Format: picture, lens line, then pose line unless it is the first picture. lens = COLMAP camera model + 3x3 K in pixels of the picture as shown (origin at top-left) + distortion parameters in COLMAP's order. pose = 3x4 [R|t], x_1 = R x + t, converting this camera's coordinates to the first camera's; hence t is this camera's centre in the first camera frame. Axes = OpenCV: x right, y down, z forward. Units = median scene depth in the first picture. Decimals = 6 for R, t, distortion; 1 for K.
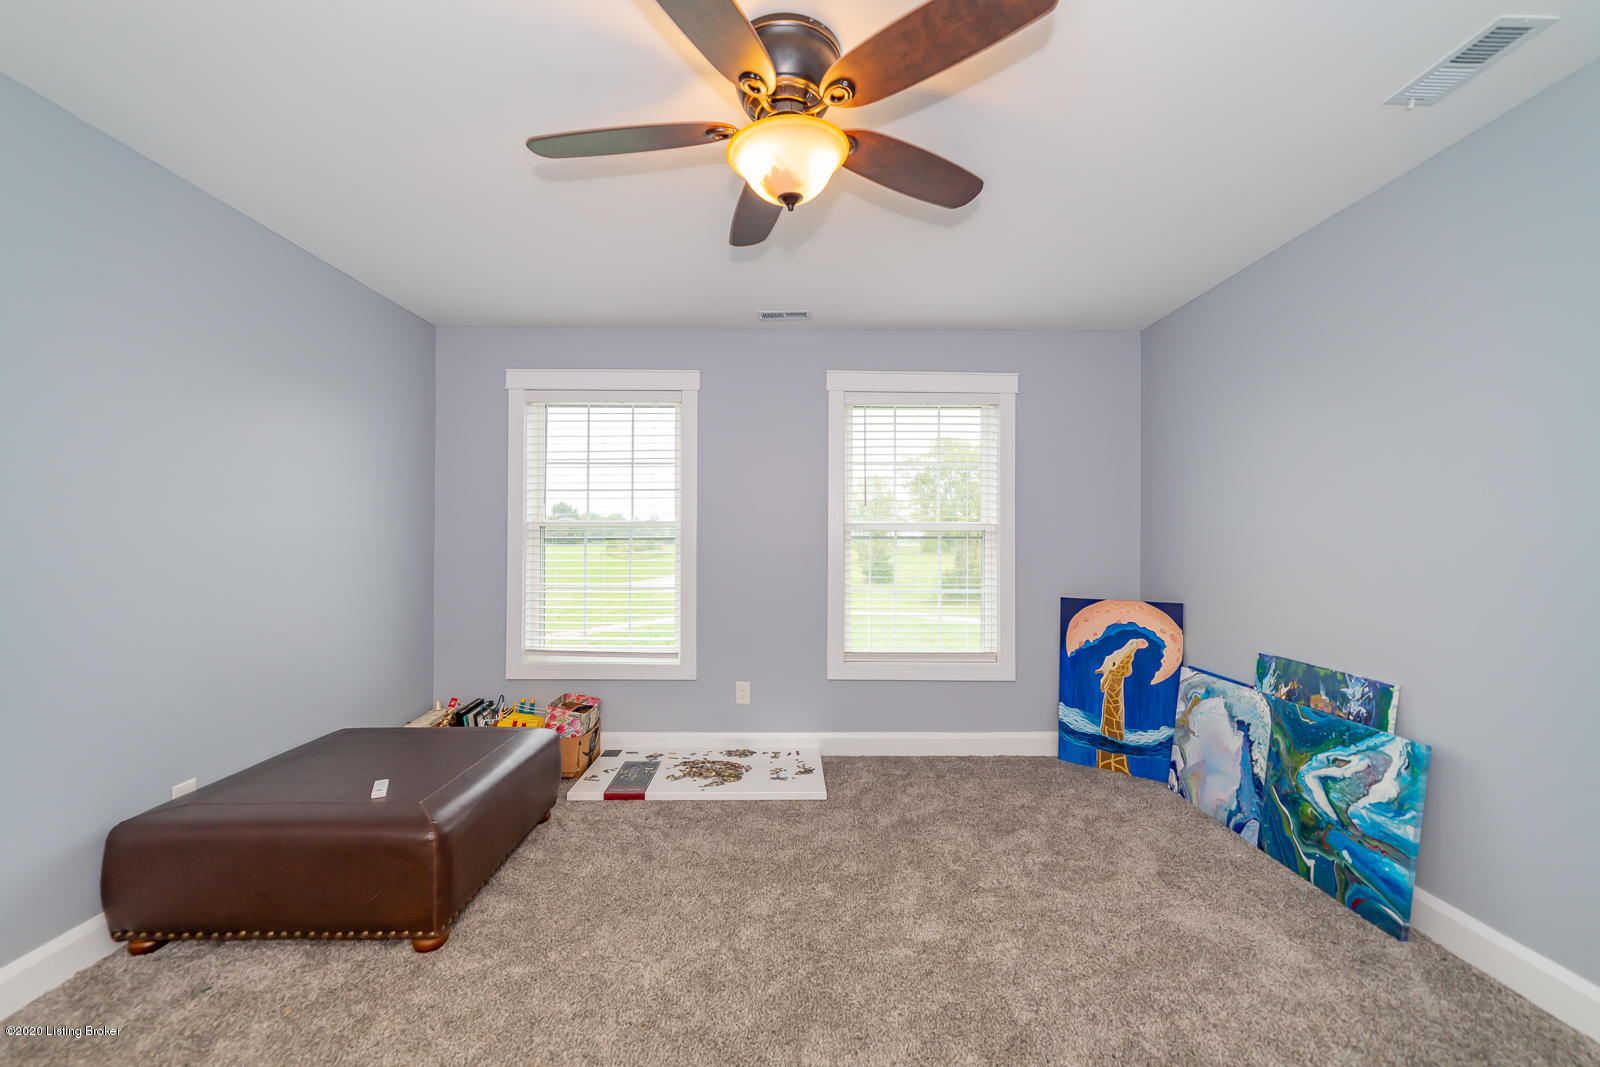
lens RADIAL K [[634.6, 0, 795.4], [0, 634.6, 527.2], [0, 0, 1]] dist [-0.003281, 0.000809]
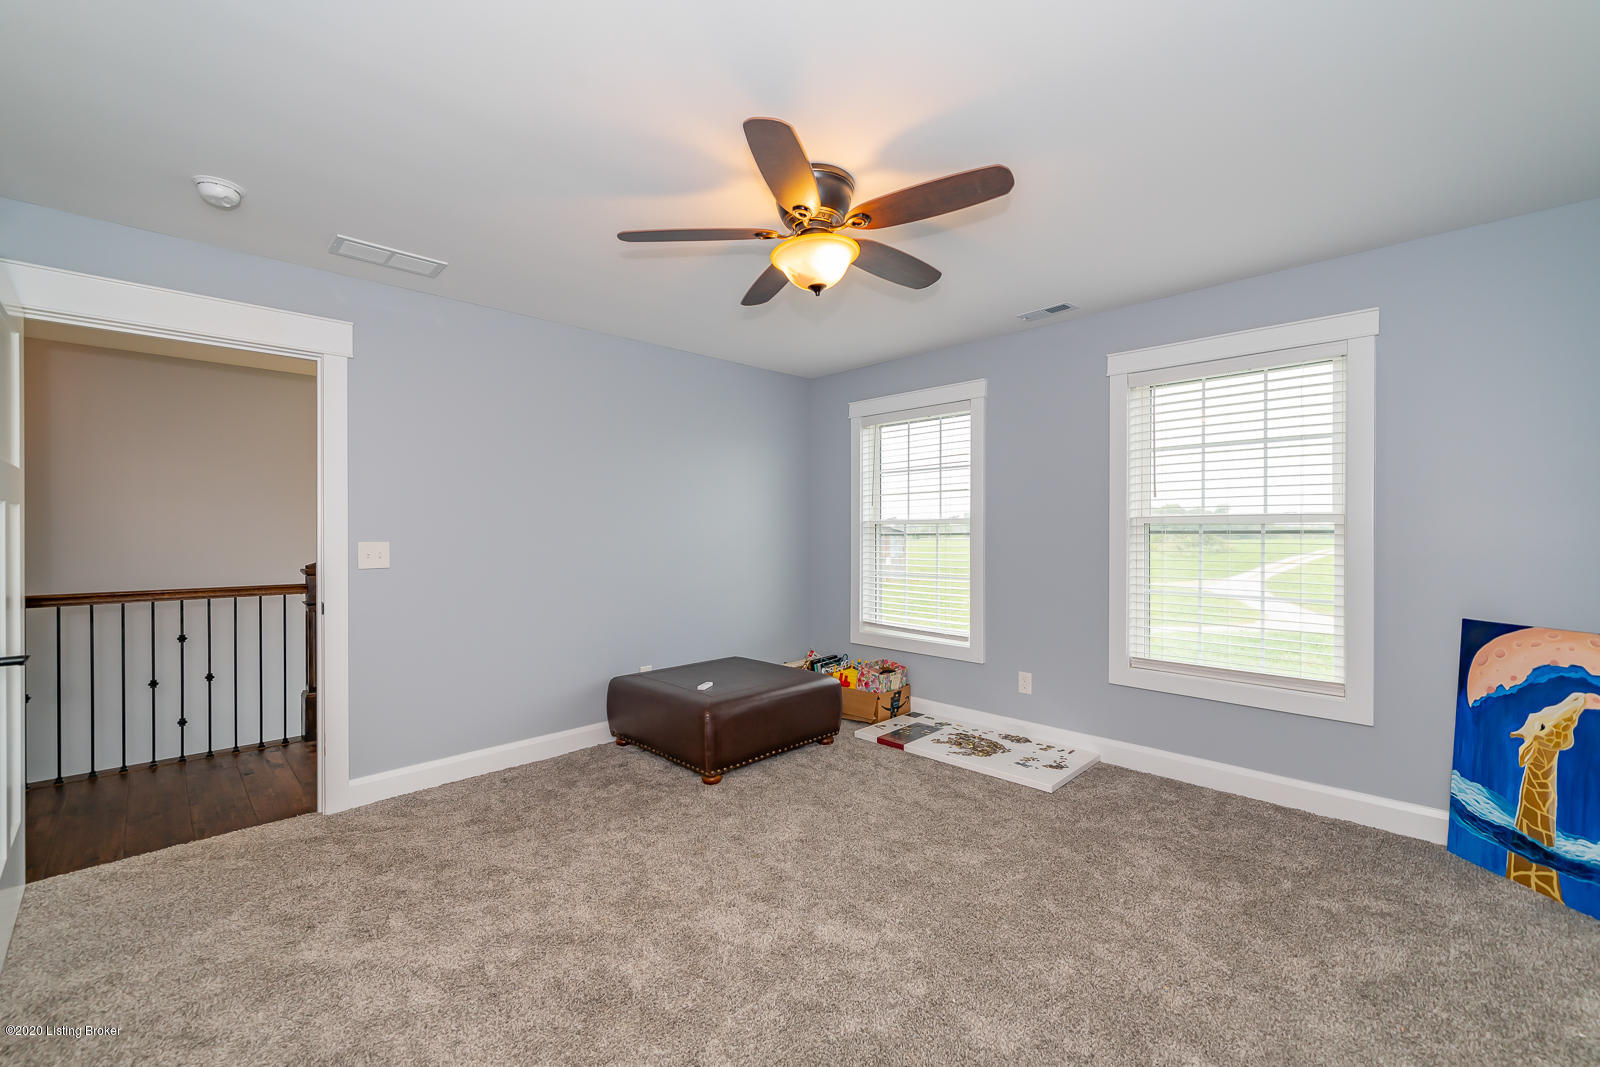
lens RADIAL K [[634.6, 0, 783.5], [0, 634.6, 531.5], [0, 0, 1]] dist [-0.003281, 0.000809]
pose [[0.697518, -0.004423, -0.716554, 0.421150], [0.012922, 0.999896, 0.006408, 0.002638], [0.716451, -0.013729, 0.697503, 0.000394]]
